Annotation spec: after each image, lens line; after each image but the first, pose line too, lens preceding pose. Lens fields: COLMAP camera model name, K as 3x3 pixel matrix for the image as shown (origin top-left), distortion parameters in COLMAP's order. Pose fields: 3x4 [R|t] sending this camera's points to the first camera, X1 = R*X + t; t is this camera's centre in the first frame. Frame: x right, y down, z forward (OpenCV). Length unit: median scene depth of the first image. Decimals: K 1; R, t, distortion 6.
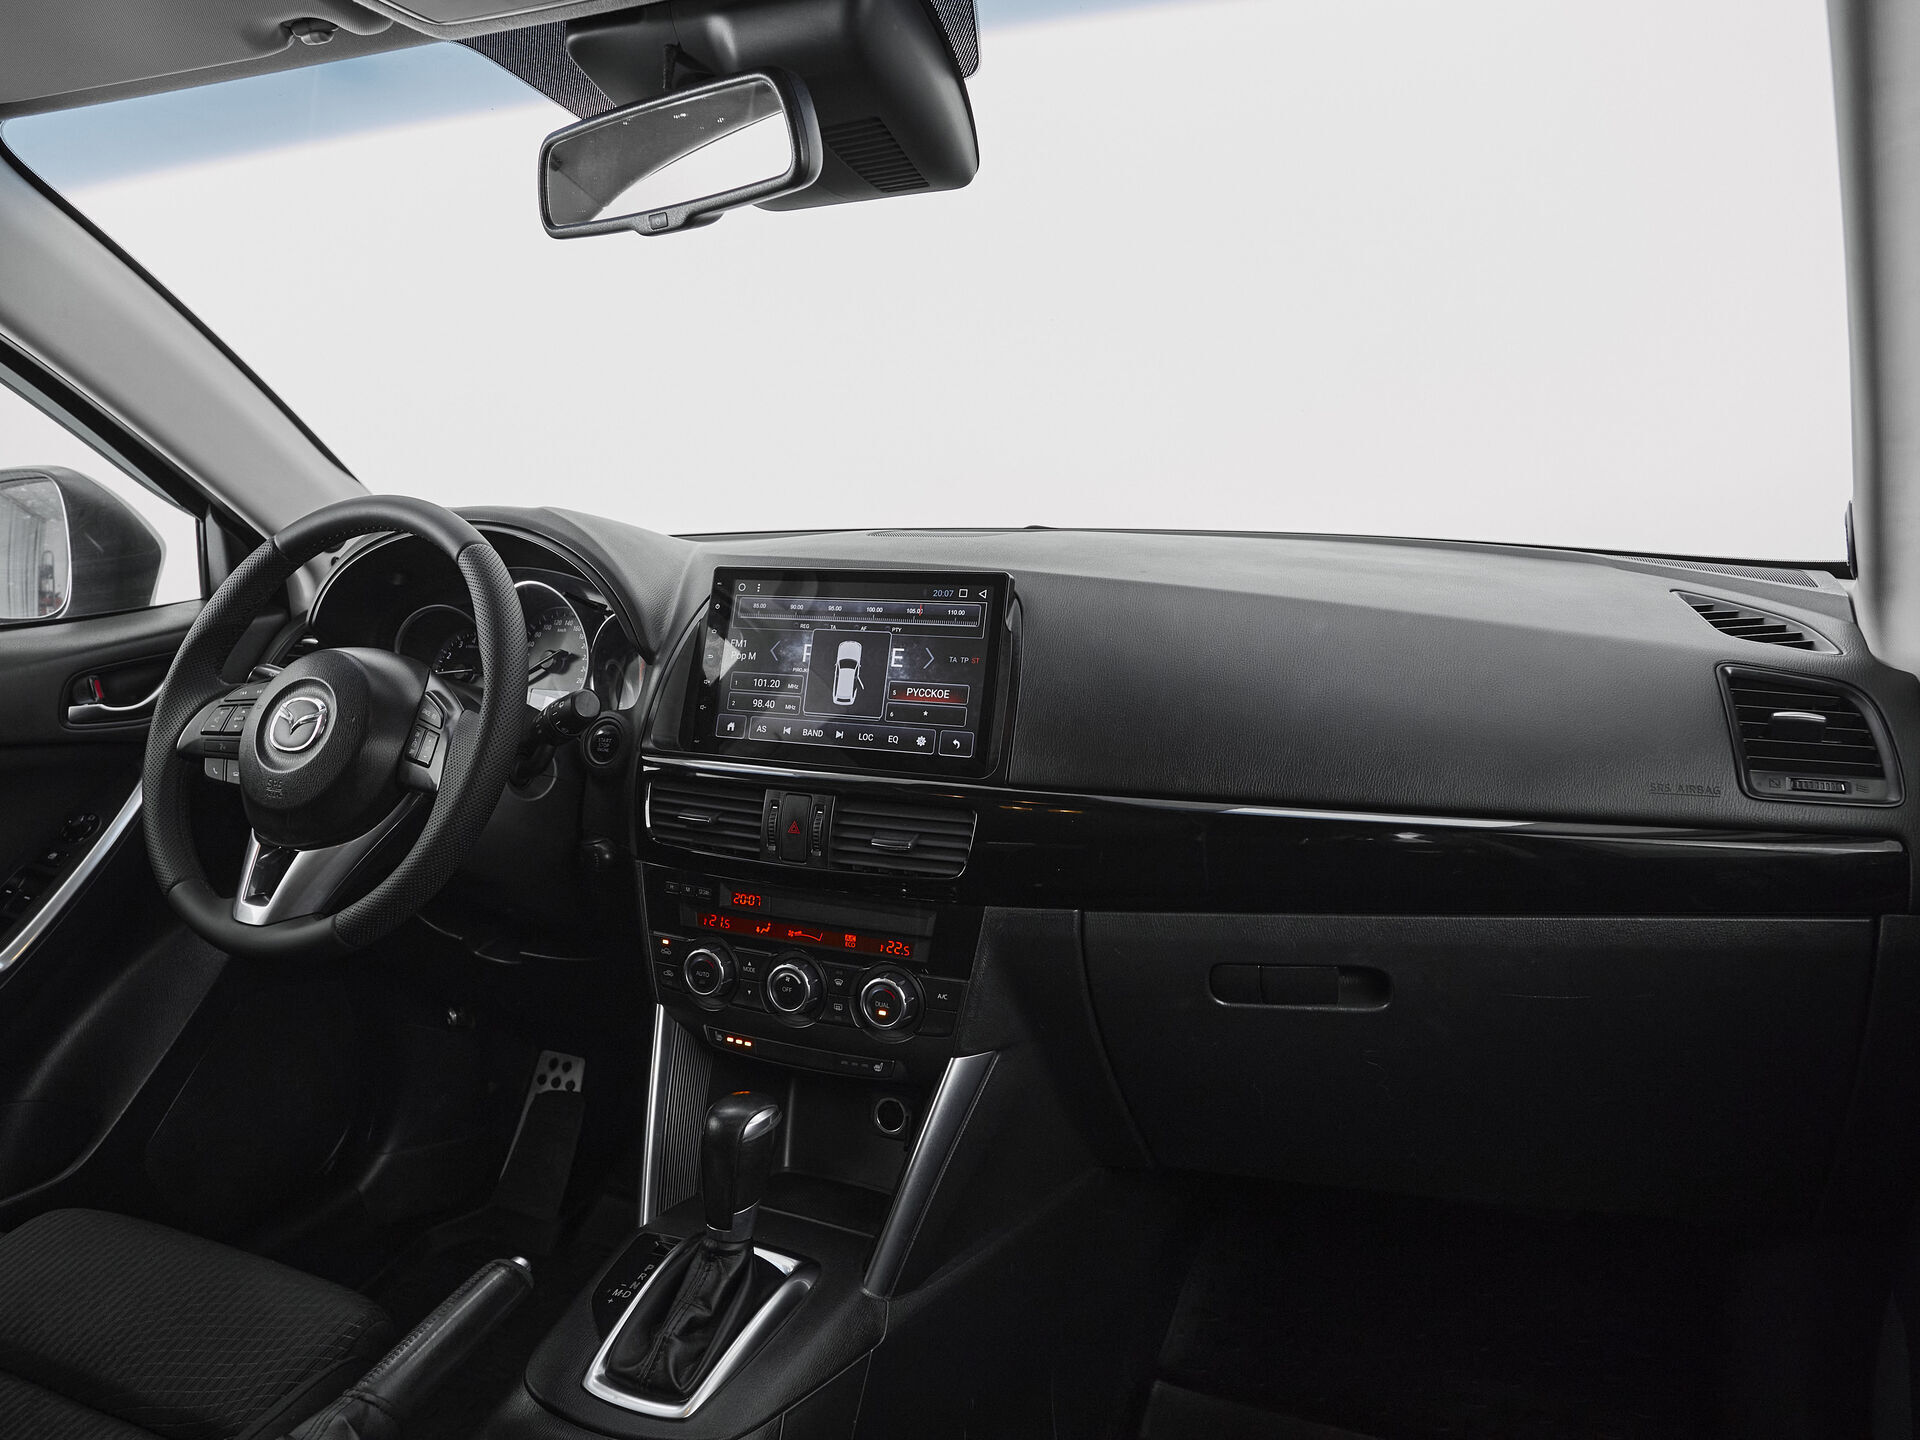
lens RADIAL K [[1405.7, 0, 935.8], [0, 1405.7, 633.1], [0, 0, 1]] dist [-0.074466, 0.051516]
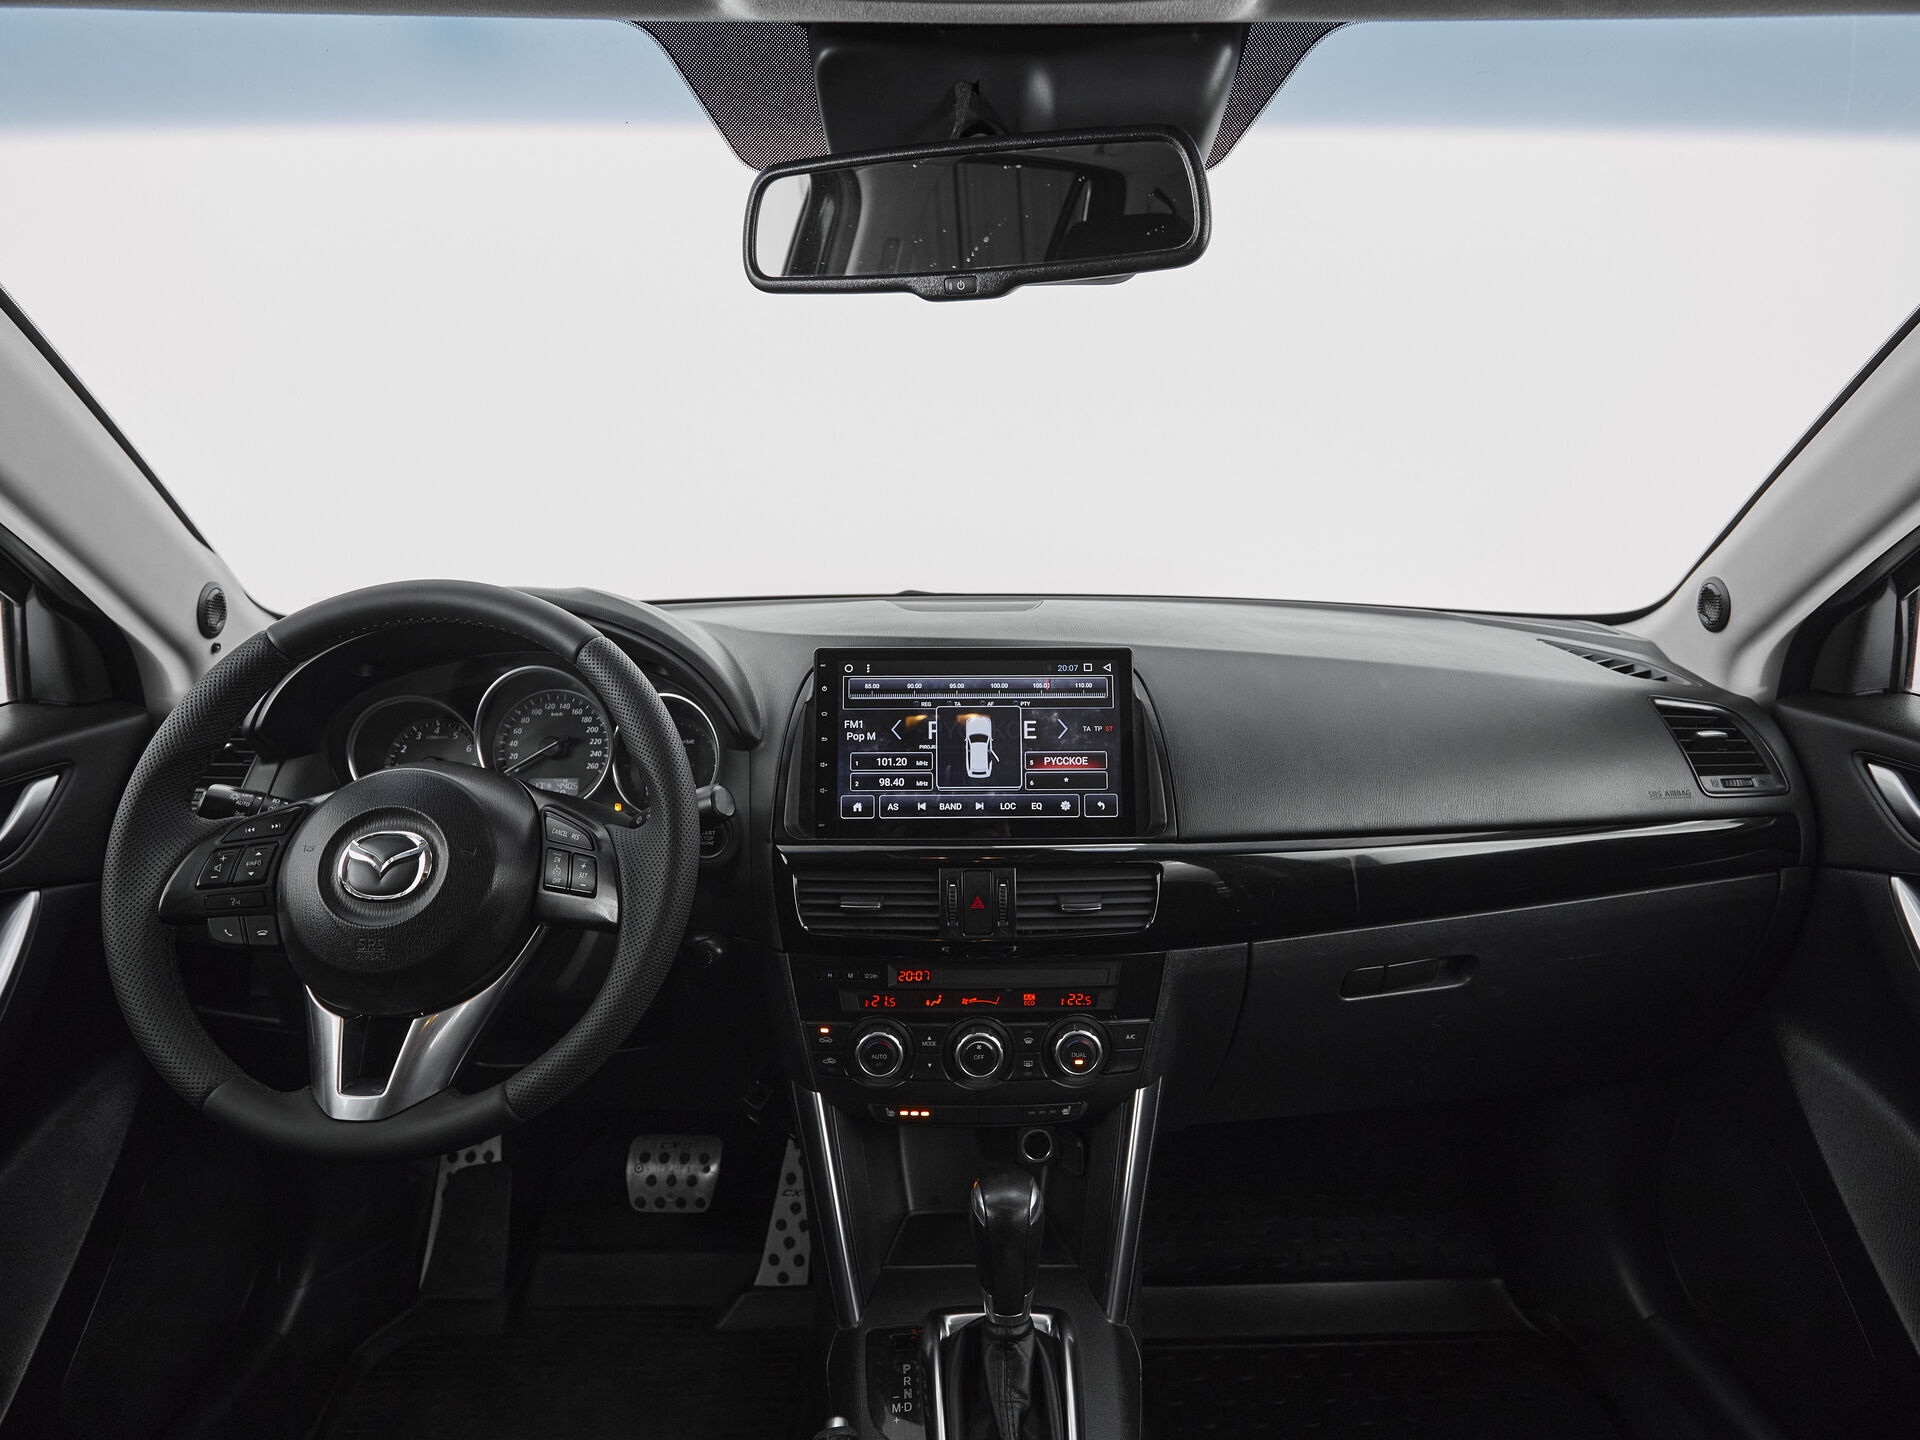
lens RADIAL K [[1043.0, 0, 947.1], [0, 1043.0, 716.5], [0, 0, 1]] dist [-0.004086, -0.000606]
pose [[0.899135, -0.069953, 0.432046, -0.430959], [0.041148, 0.996283, 0.075676, -0.055978], [-0.435734, -0.050265, 0.898671, 0.313381]]
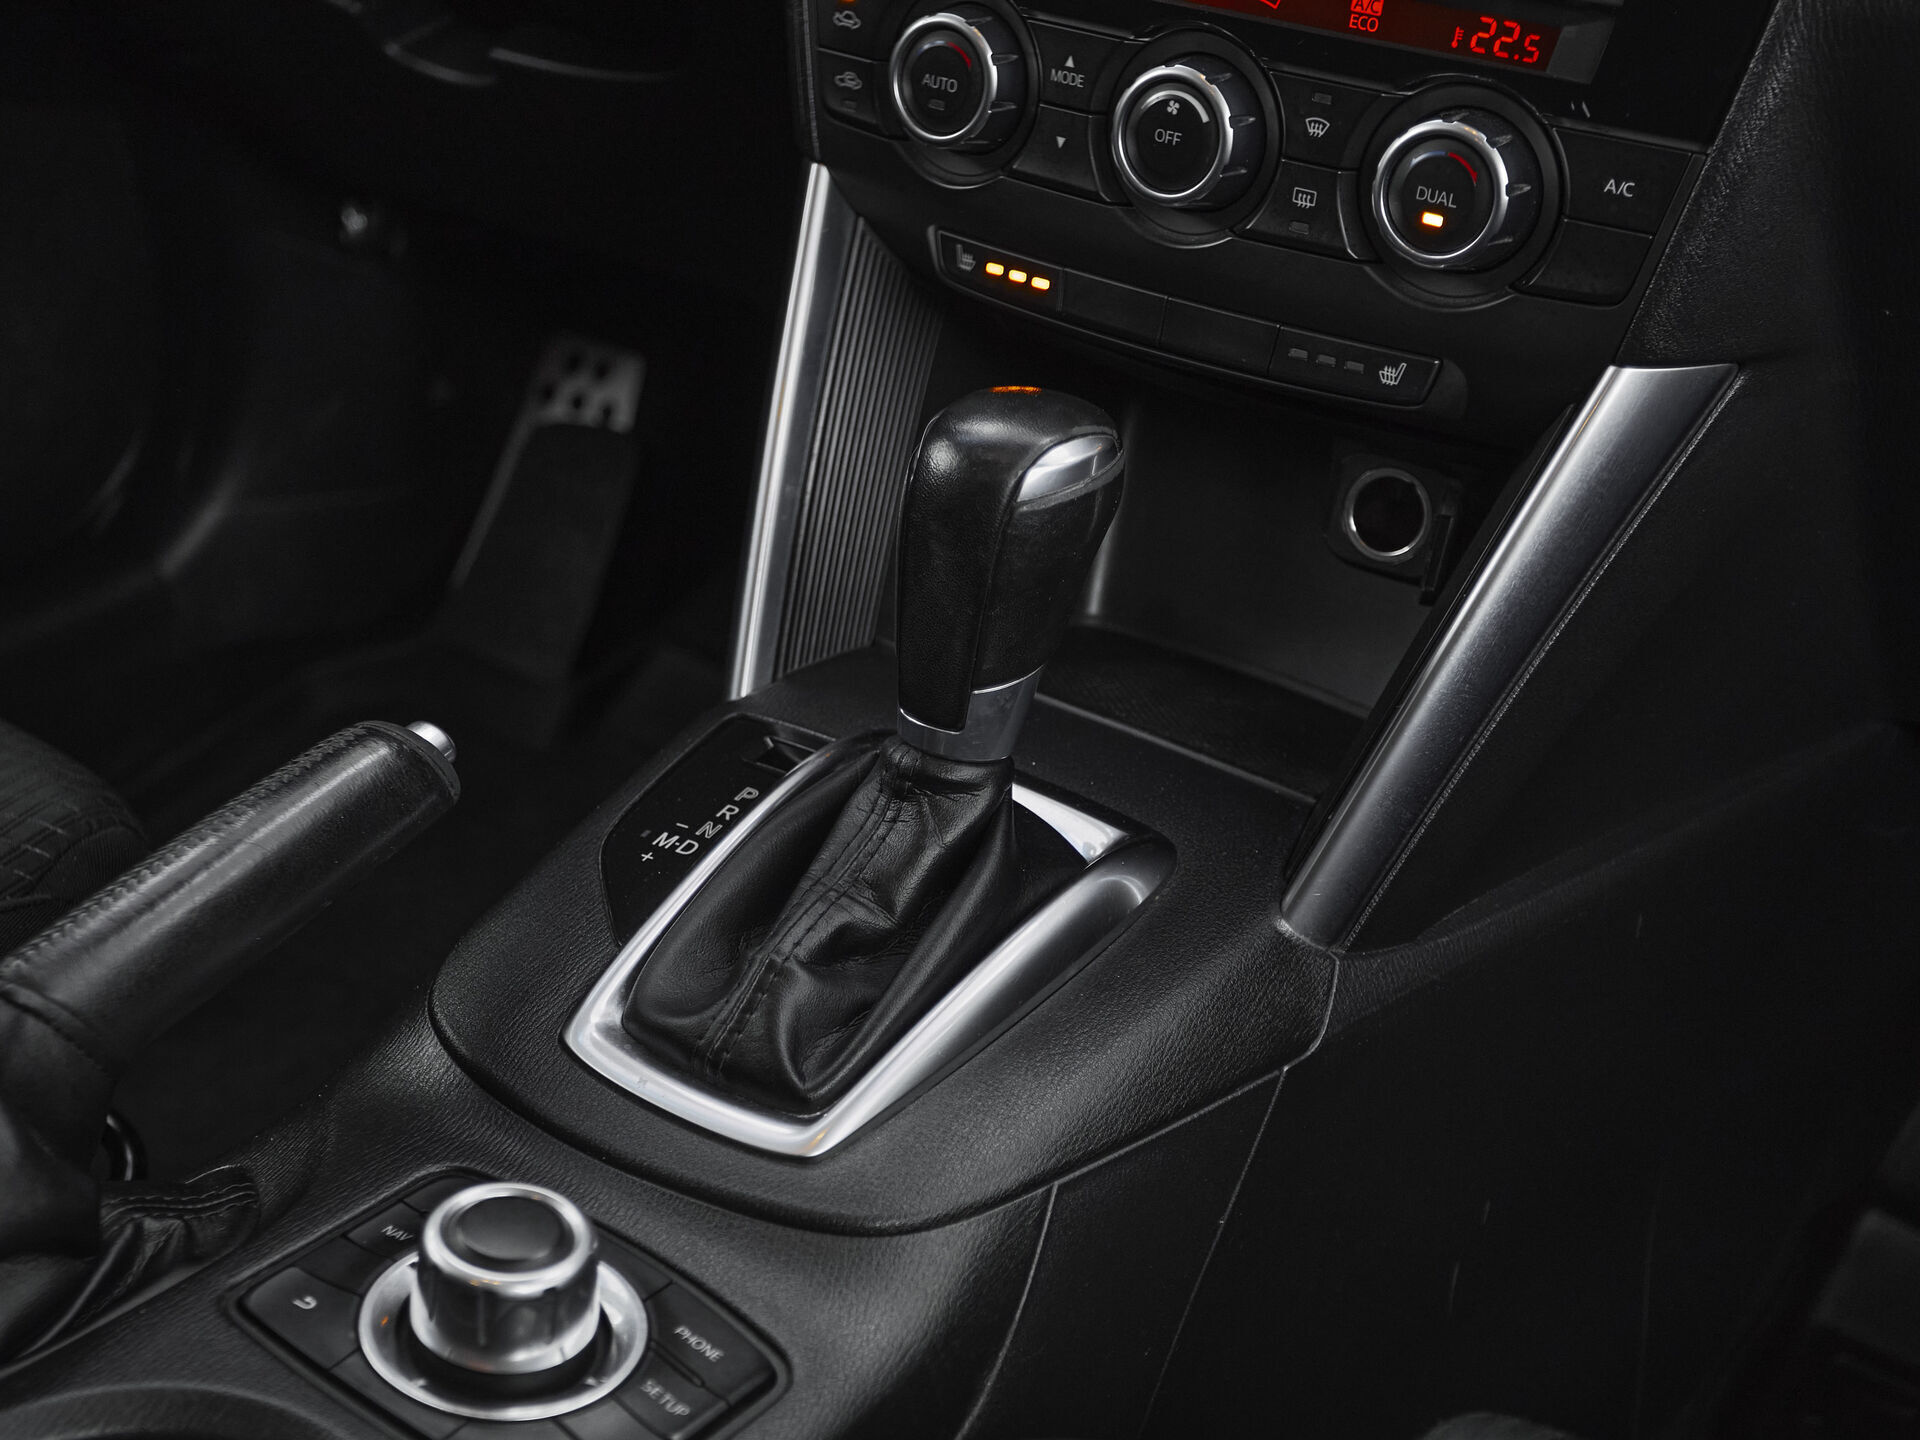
lens RADIAL K [[2658.4, 0, 795.8], [0, 2658.4, 836.0], [0, 0, 1]] dist [0.014767, 0.061896]
pose [[0.975099, 0.146103, -0.166840, -0.056606], [-0.064667, 0.906940, 0.416266, 0.133187], [0.212131, -0.395112, 0.893805, 0.278811]]
